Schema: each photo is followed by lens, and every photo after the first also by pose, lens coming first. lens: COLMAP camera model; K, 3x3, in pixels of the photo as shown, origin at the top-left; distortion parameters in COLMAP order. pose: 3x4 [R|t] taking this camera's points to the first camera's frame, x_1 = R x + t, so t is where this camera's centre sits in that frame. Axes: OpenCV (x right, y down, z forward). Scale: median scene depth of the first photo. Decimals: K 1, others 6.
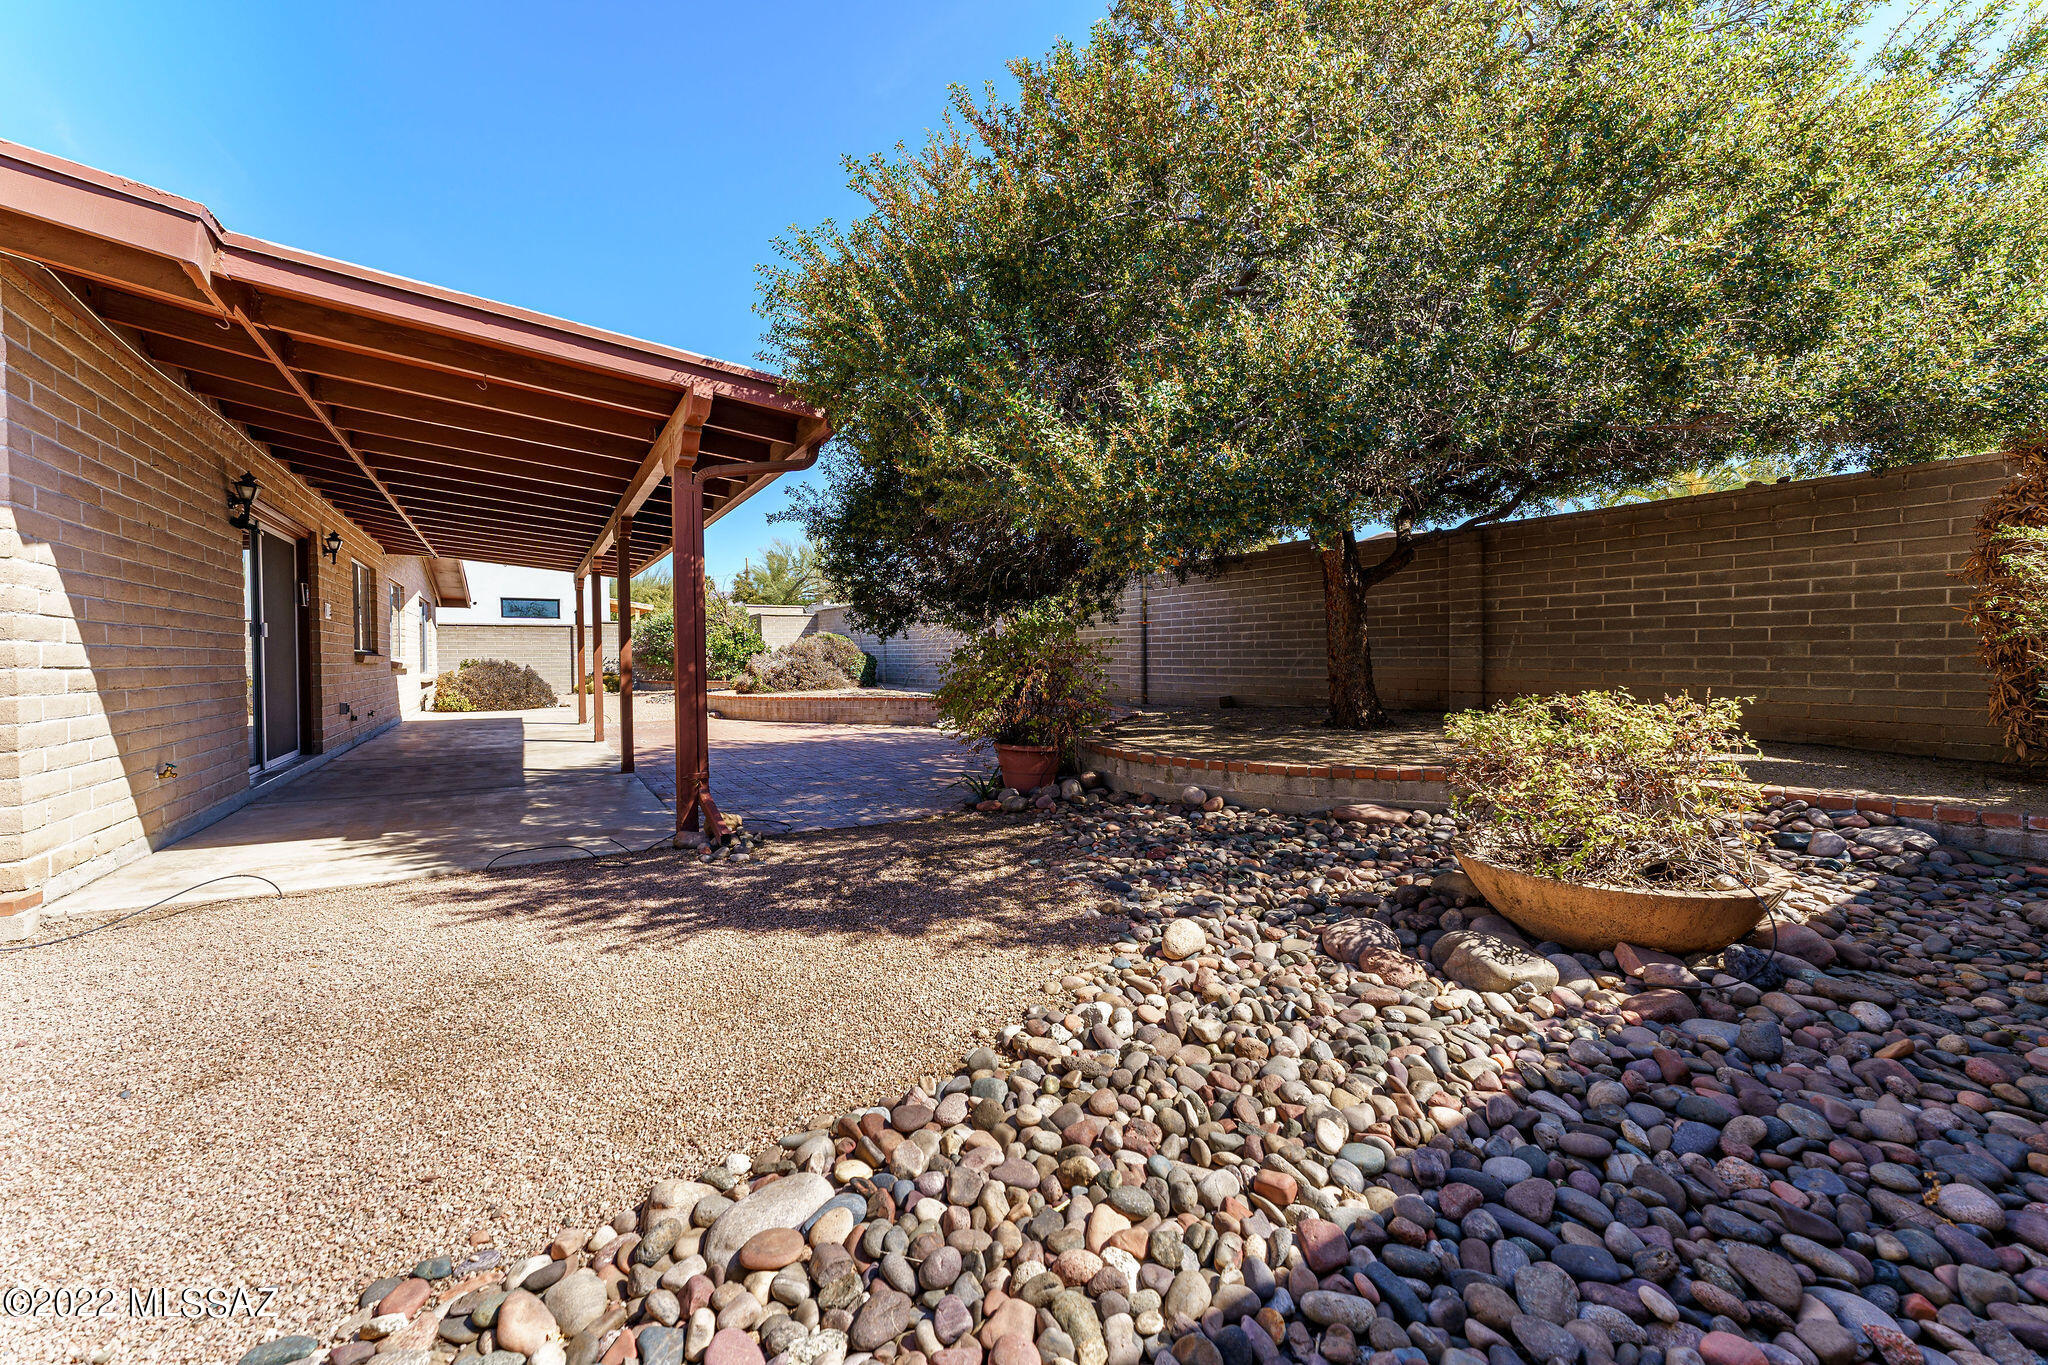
lens RADIAL K [[809.1, 0, 1024.0], [0, 809.1, 682.5], [0, 0, 1]] dist [-0.000608, -0.000093]
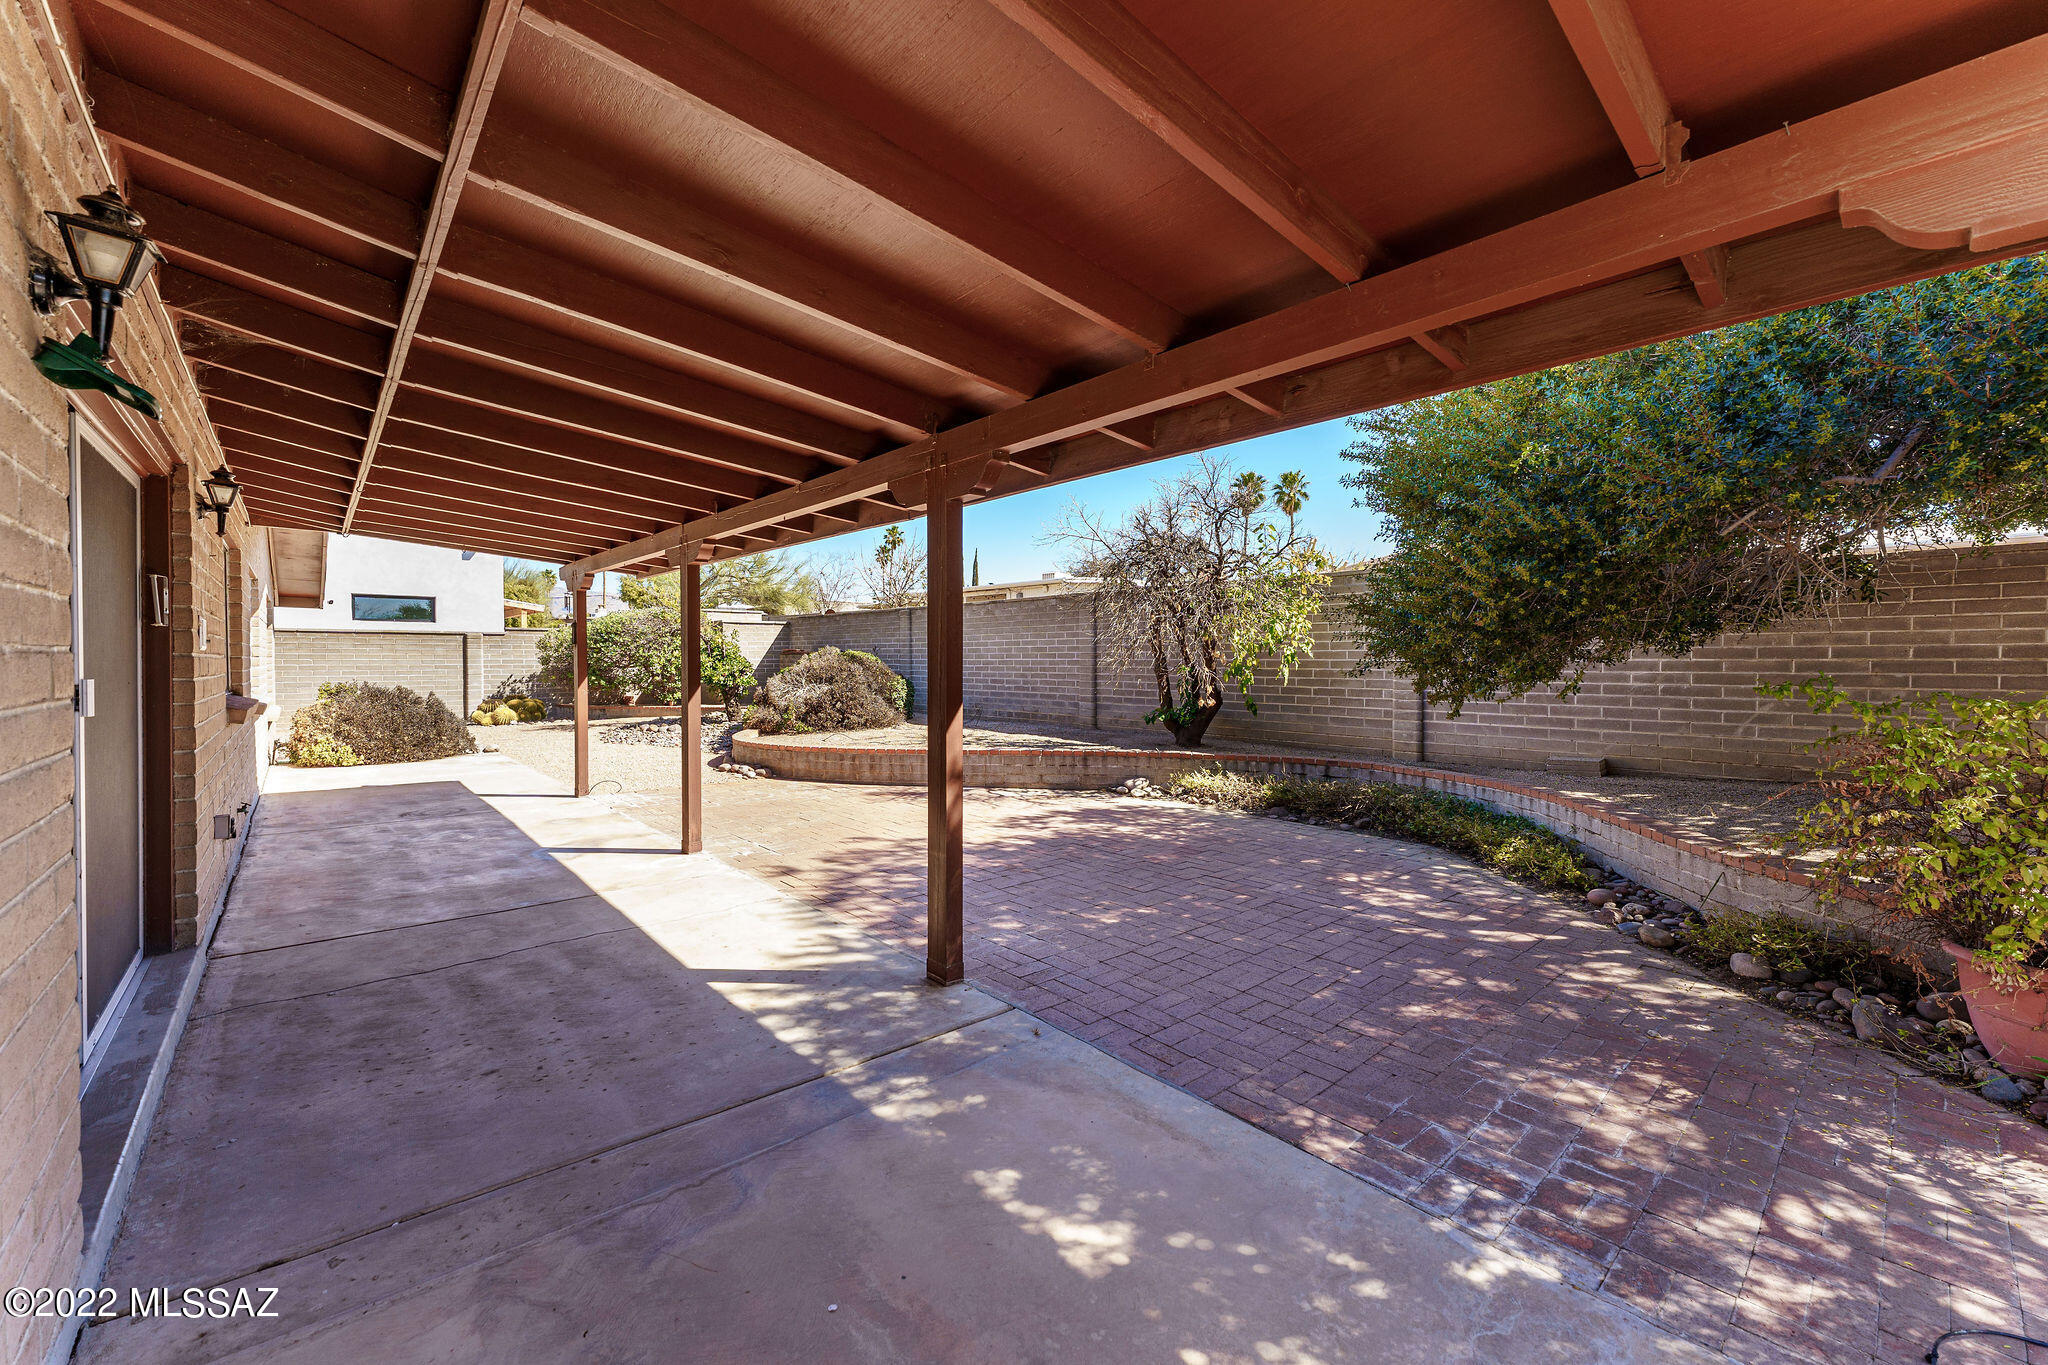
lens RADIAL K [[809.1, 0, 1024.0], [0, 809.1, 682.5], [0, 0, 1]] dist [-0.000608, -0.000093]
pose [[0.985482, 0.001439, 0.169776, -0.242799], [-0.000779, 0.999992, -0.003950, -0.030559], [-0.169780, 0.003761, 0.985475, 0.234557]]
